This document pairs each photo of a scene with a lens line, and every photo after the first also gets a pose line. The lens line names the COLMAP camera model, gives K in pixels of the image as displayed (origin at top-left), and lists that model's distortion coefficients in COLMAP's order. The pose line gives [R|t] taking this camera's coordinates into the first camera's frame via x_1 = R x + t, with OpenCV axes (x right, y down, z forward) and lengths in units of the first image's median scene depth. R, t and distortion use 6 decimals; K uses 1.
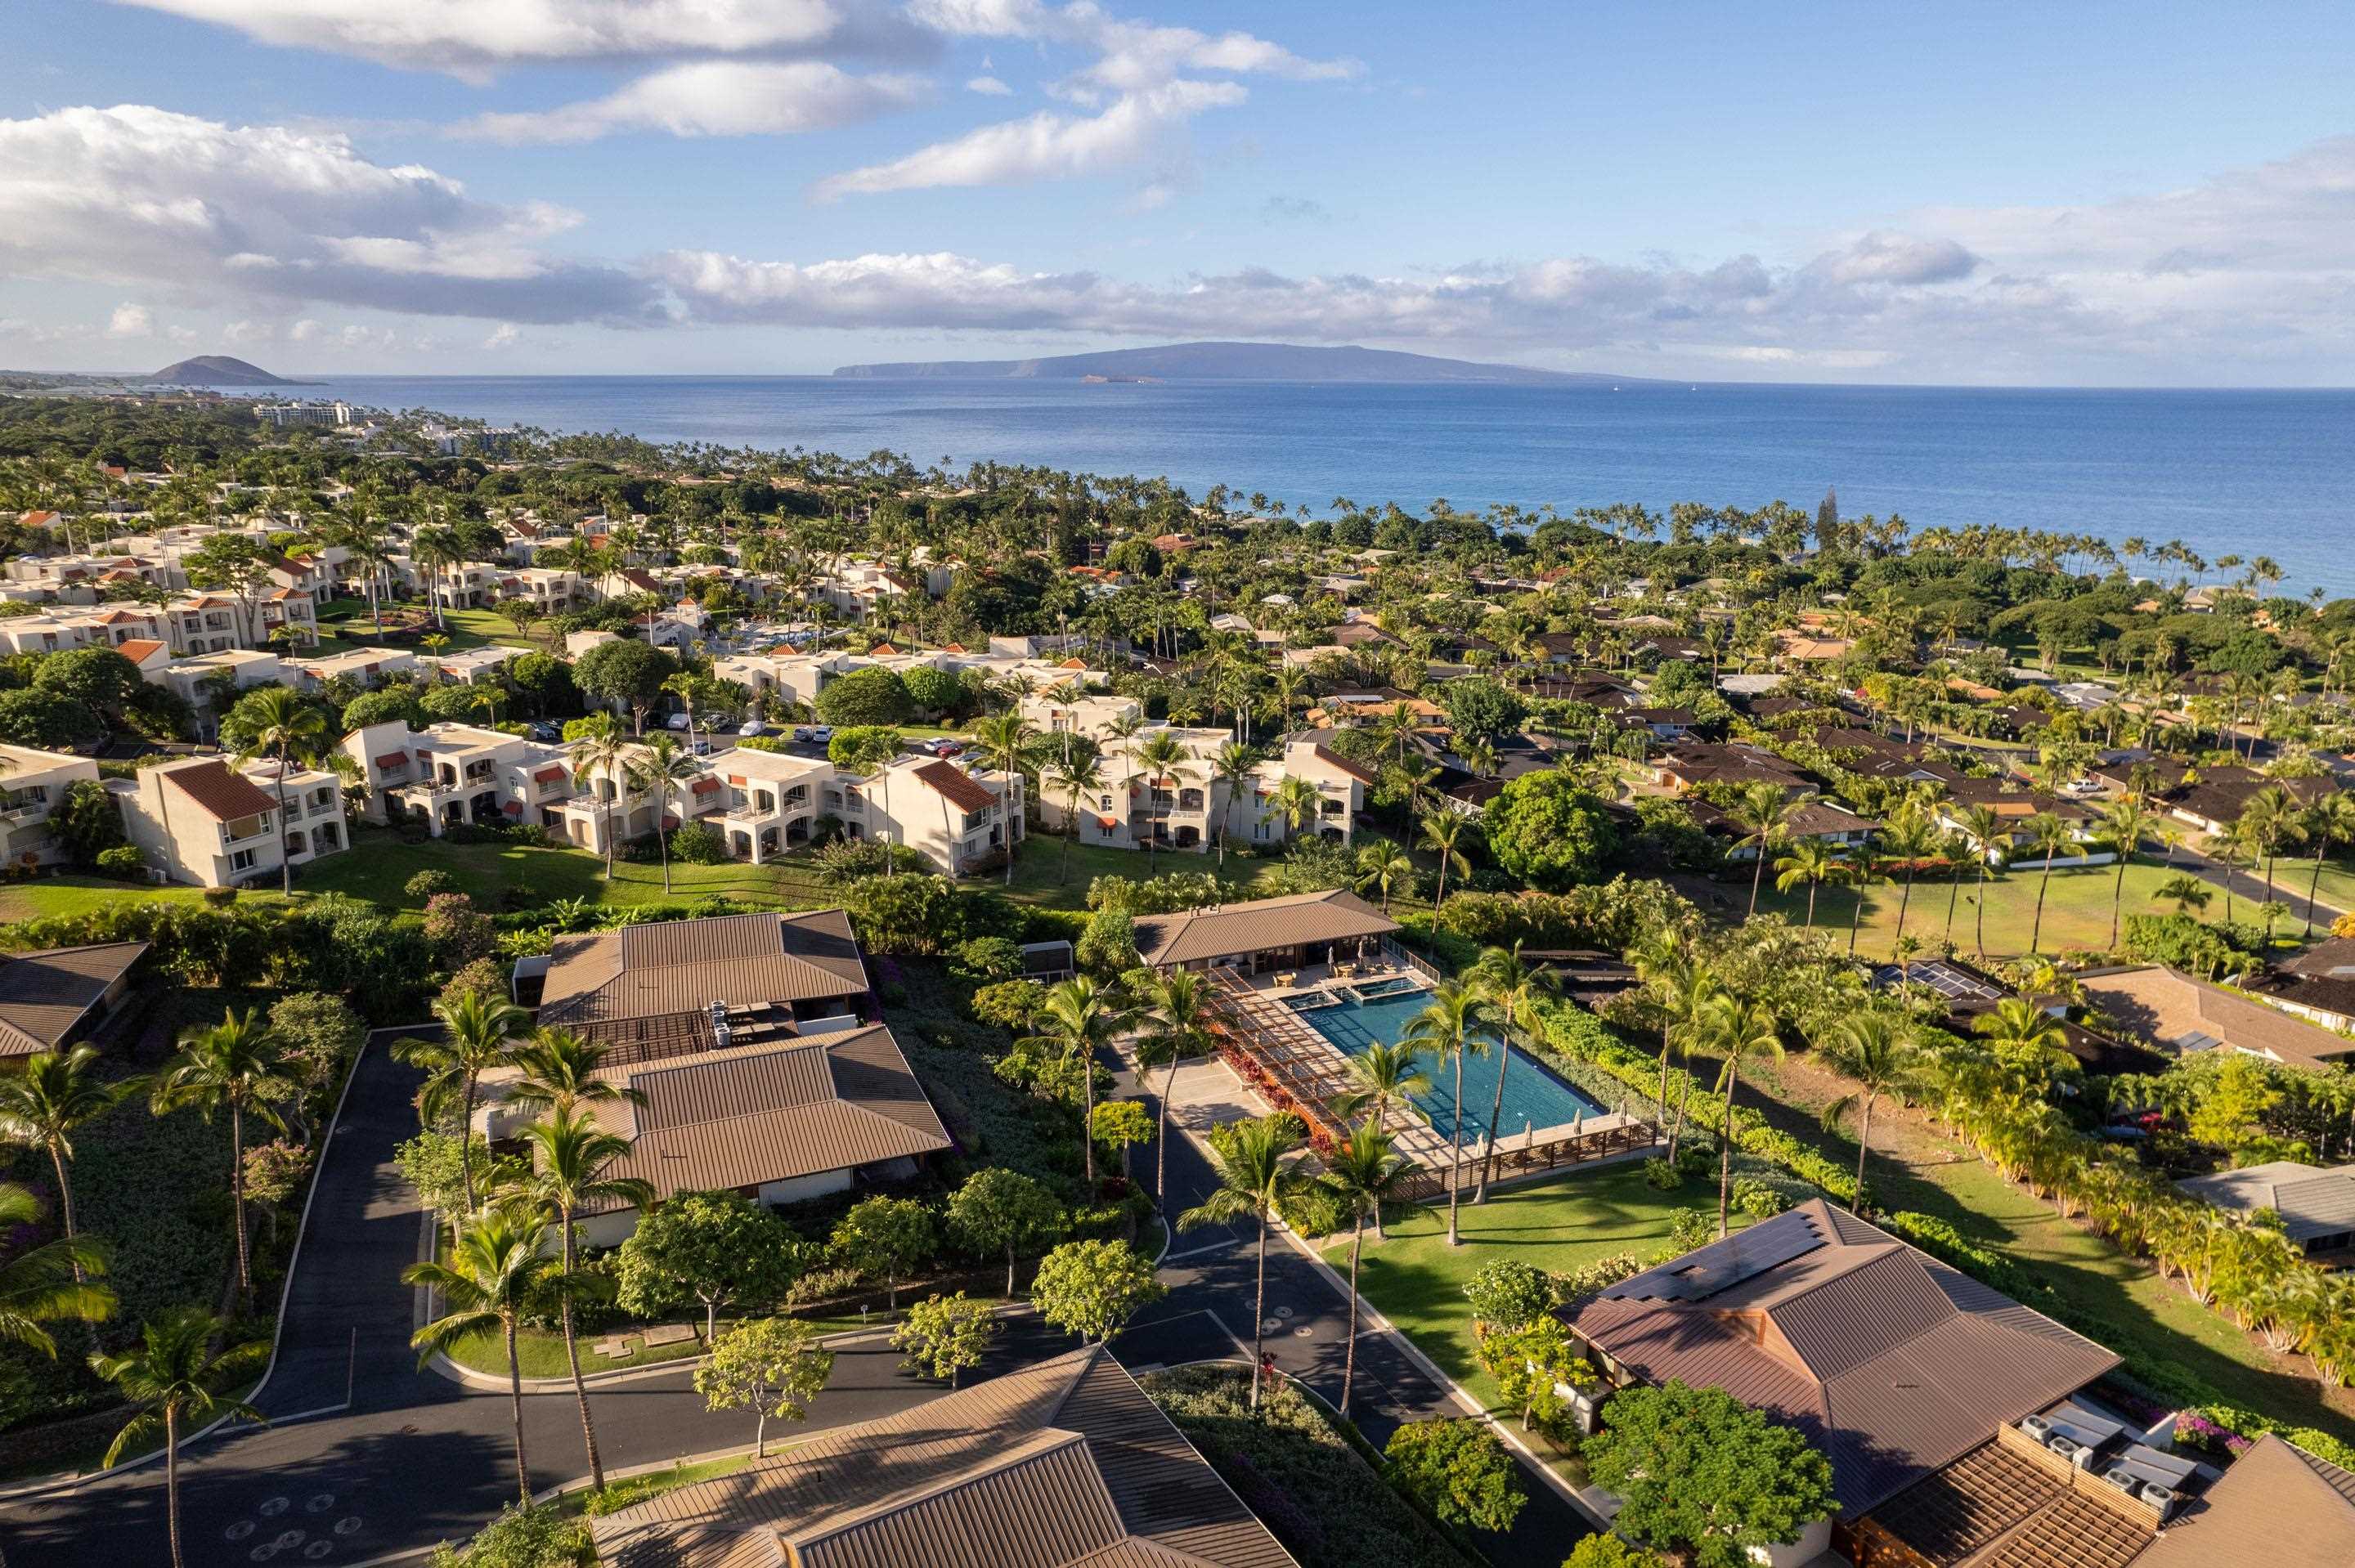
lens RADIAL K [[1476.3, 0, 1177.5], [0, 1476.3, 784.0], [0, 0, 1]] dist [-0.006063, 0.000243]
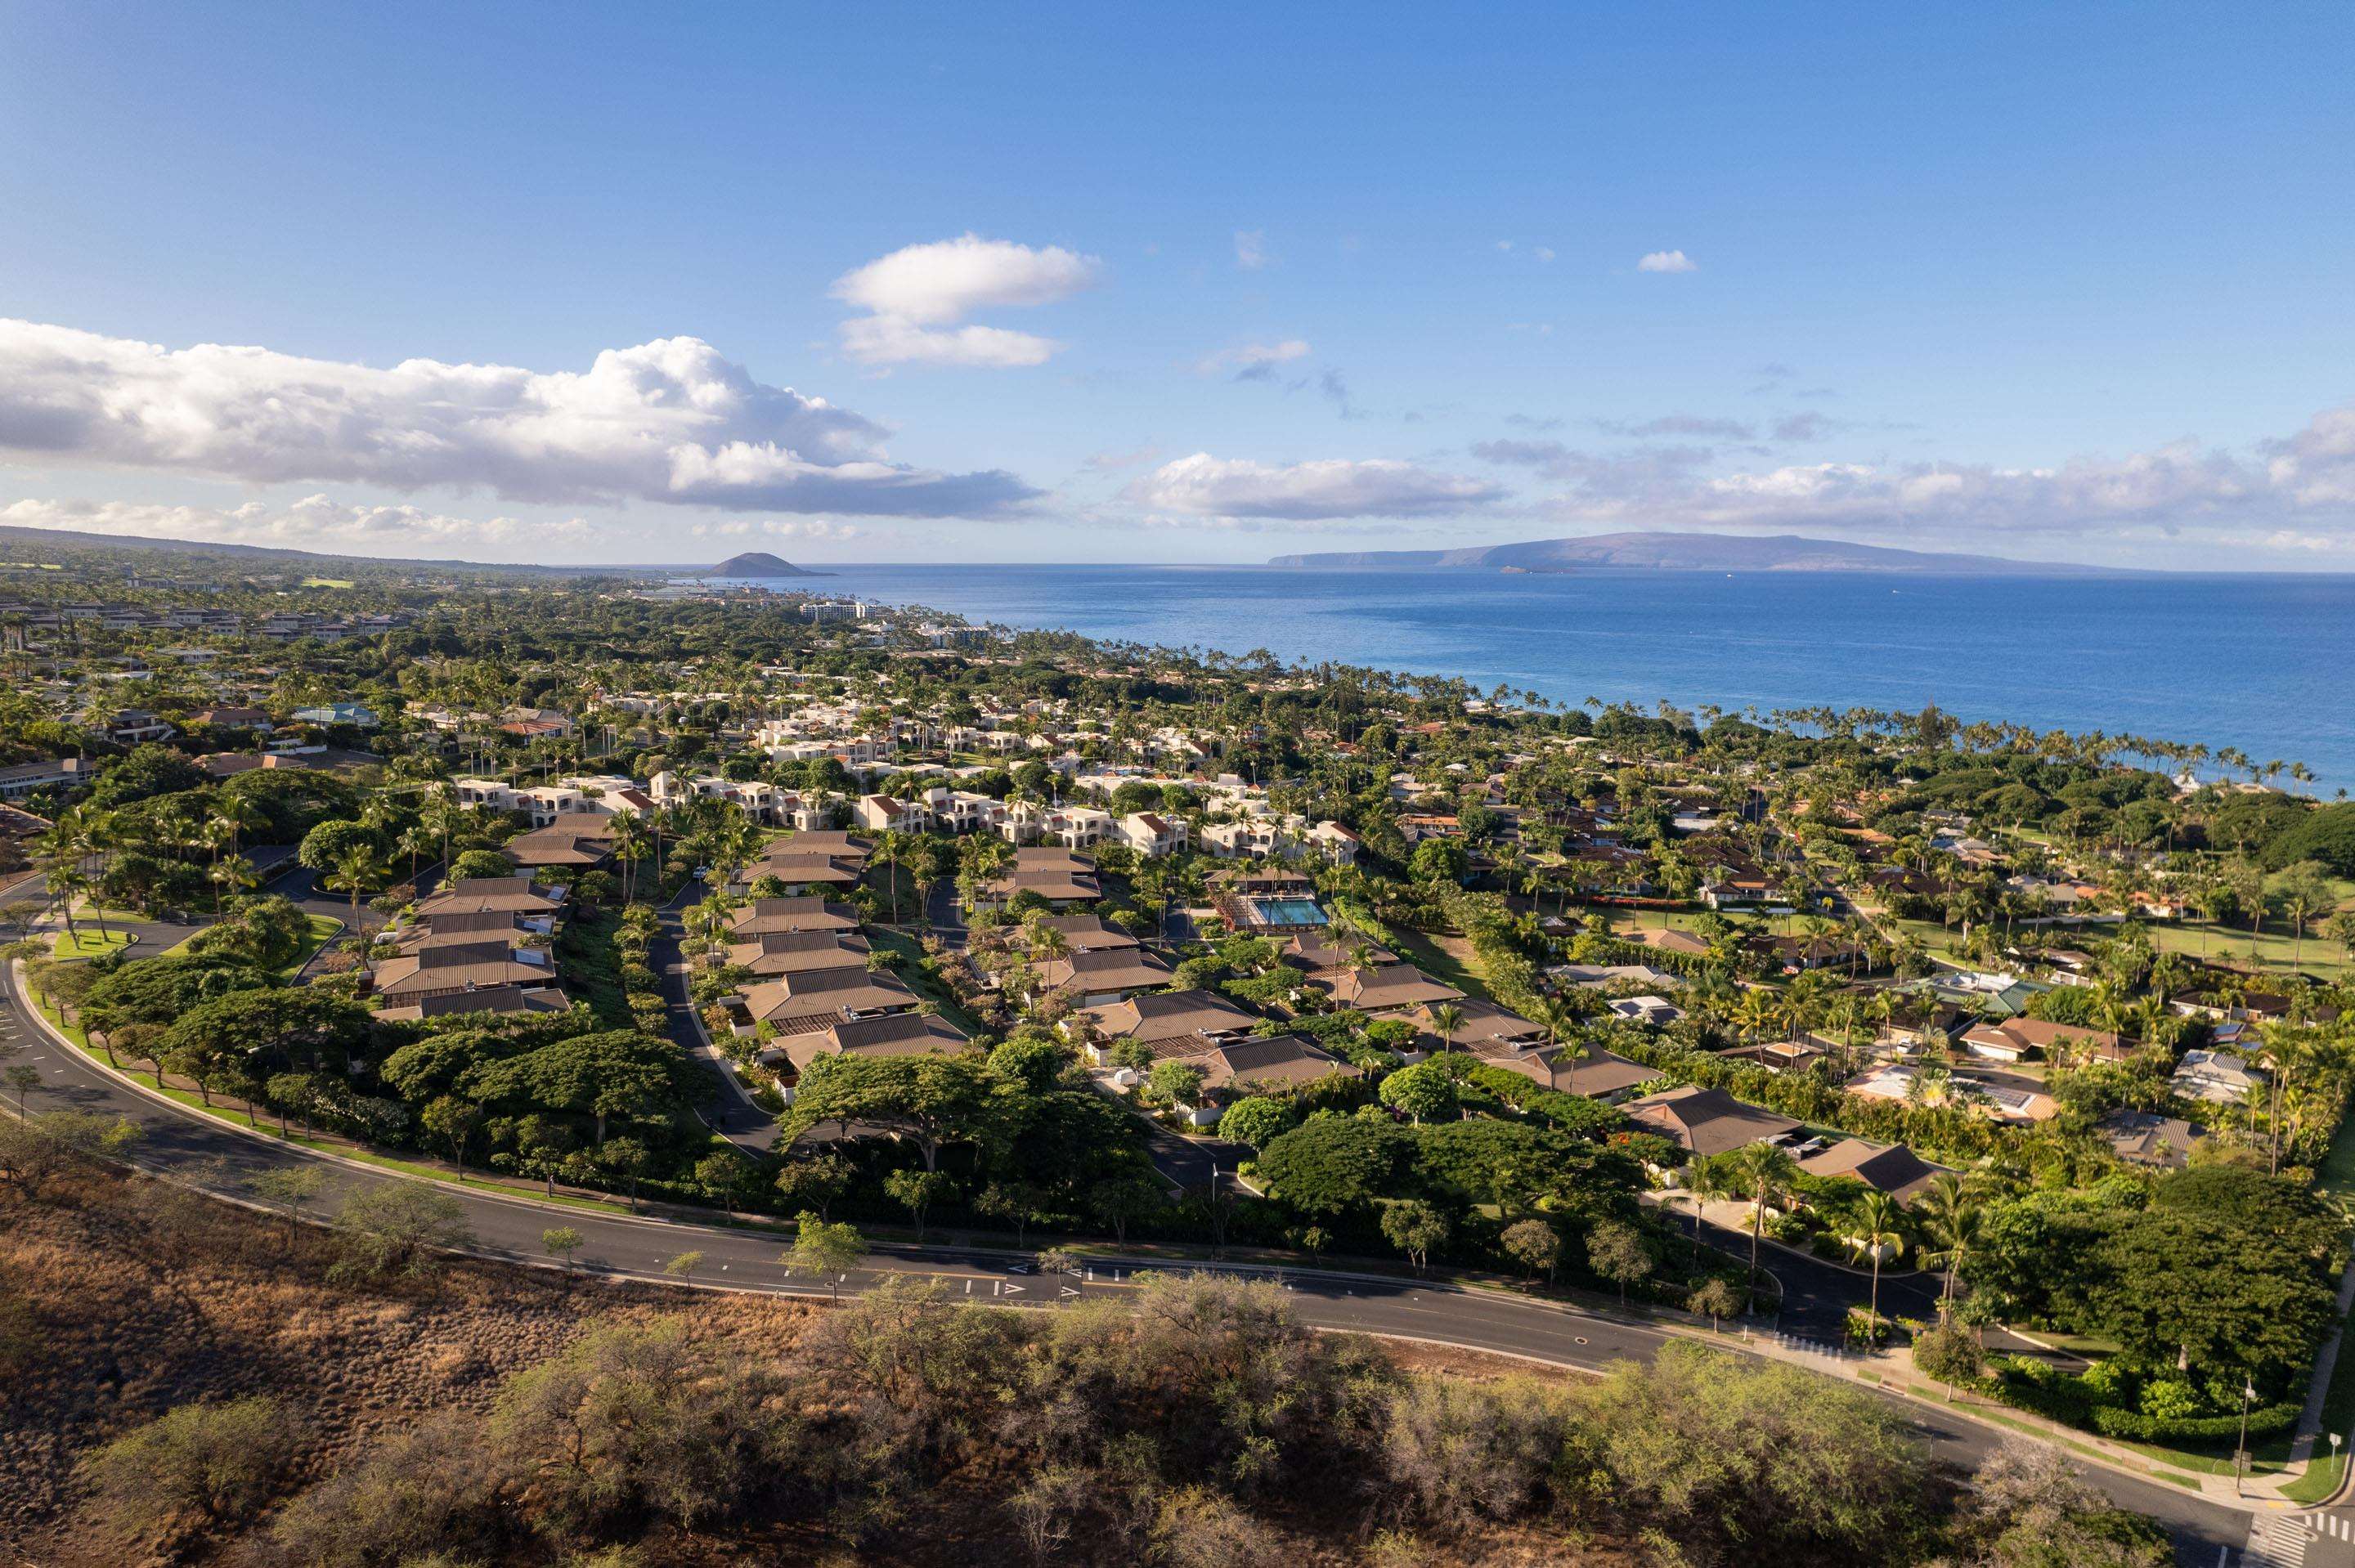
lens RADIAL K [[1476.3, 0, 1177.5], [0, 1476.3, 784.0], [0, 0, 1]] dist [-0.006063, 0.000243]
pose [[0.960508, 0.037437, -0.275722, 0.293056], [-0.070699, 0.991224, -0.111702, 0.109742], [0.269120, 0.126784, 0.954725, -0.694074]]
